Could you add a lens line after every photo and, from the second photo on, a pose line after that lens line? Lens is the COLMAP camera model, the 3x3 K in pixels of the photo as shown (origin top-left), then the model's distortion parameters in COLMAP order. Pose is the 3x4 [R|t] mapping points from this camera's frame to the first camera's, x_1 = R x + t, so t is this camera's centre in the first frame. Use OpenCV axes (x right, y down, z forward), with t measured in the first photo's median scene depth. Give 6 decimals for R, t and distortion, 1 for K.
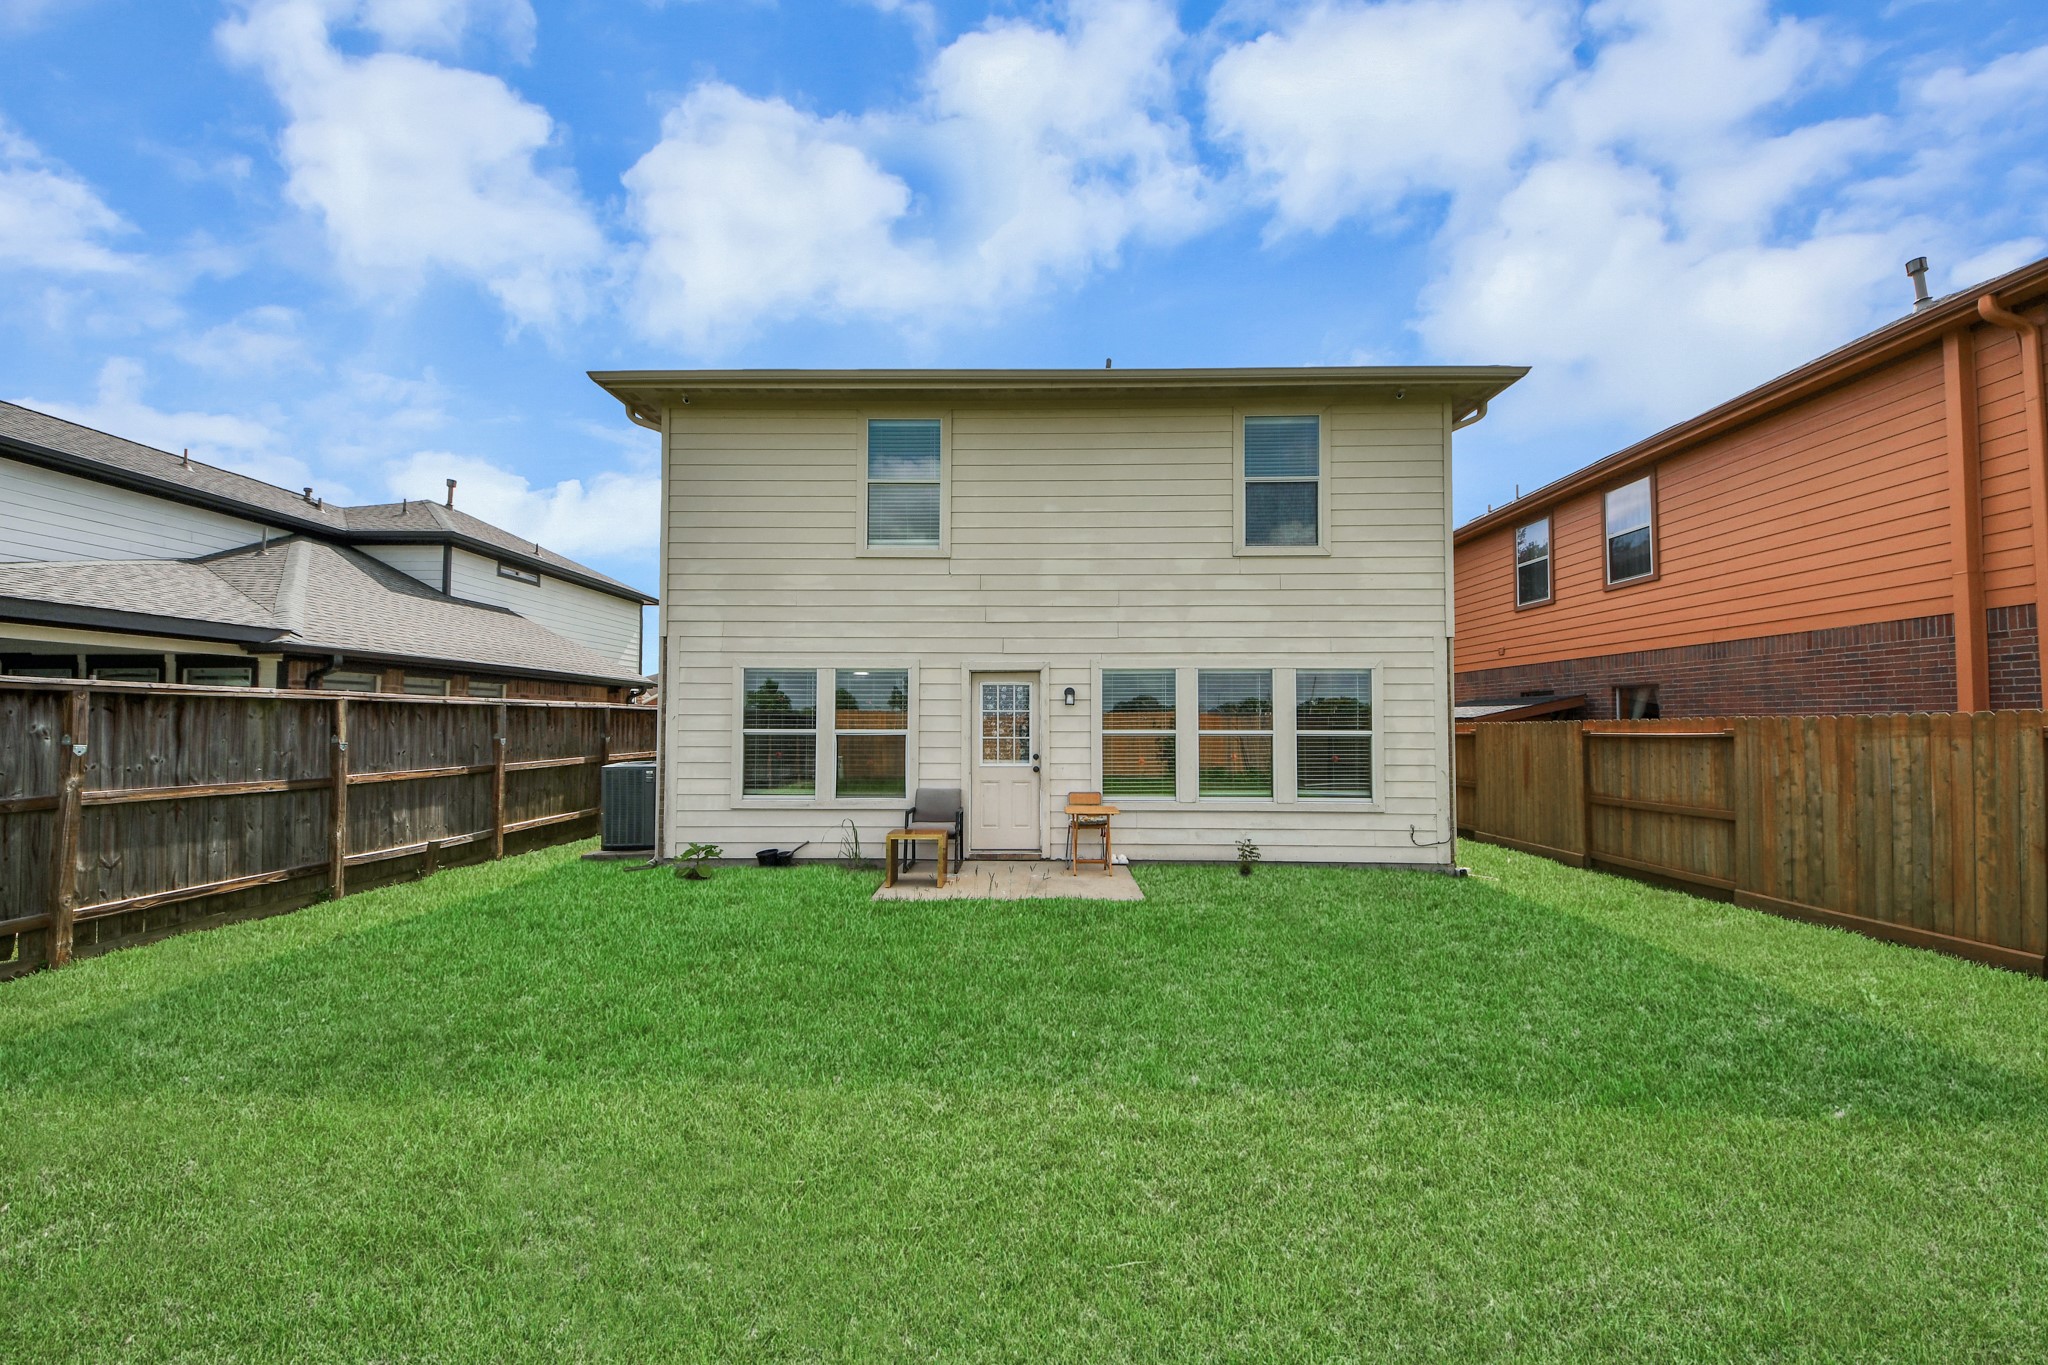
lens RADIAL K [[731.5, 0, 1023.5], [0, 731.5, 695.9], [0, 0, 1]] dist [0.027328, -0.016933]
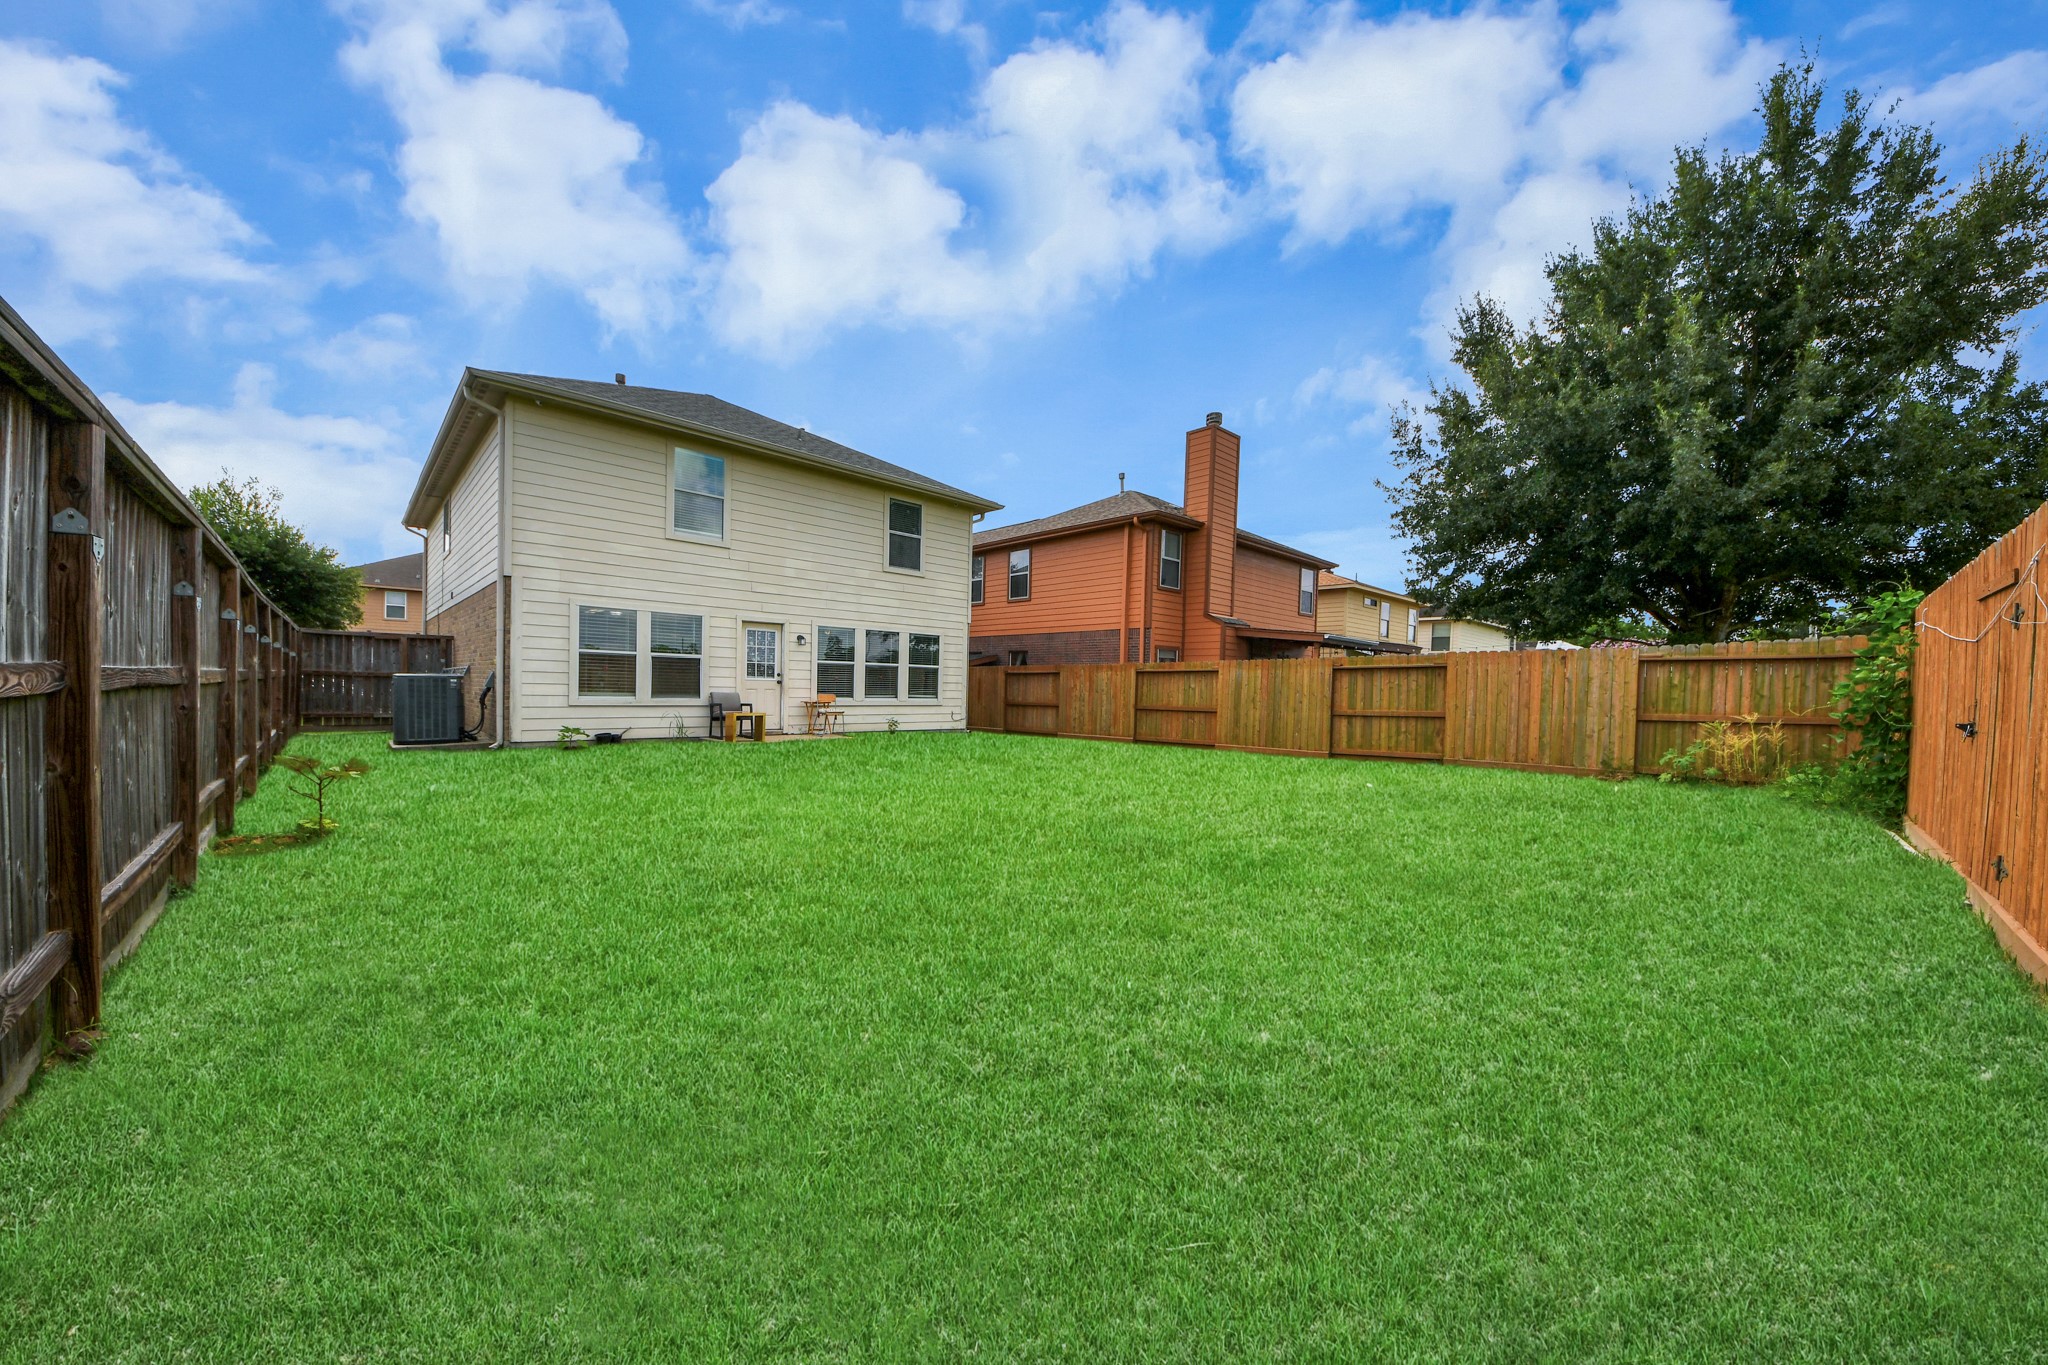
lens RADIAL K [[731.5, 0, 1023.5], [0, 731.5, 695.9], [0, 0, 1]] dist [0.027328, -0.016933]
pose [[0.714637, 0.006151, 0.699469, -0.770916], [-0.046888, 0.998134, 0.039127, 0.039759], [-0.697923, -0.060758, 0.713591, -0.614599]]
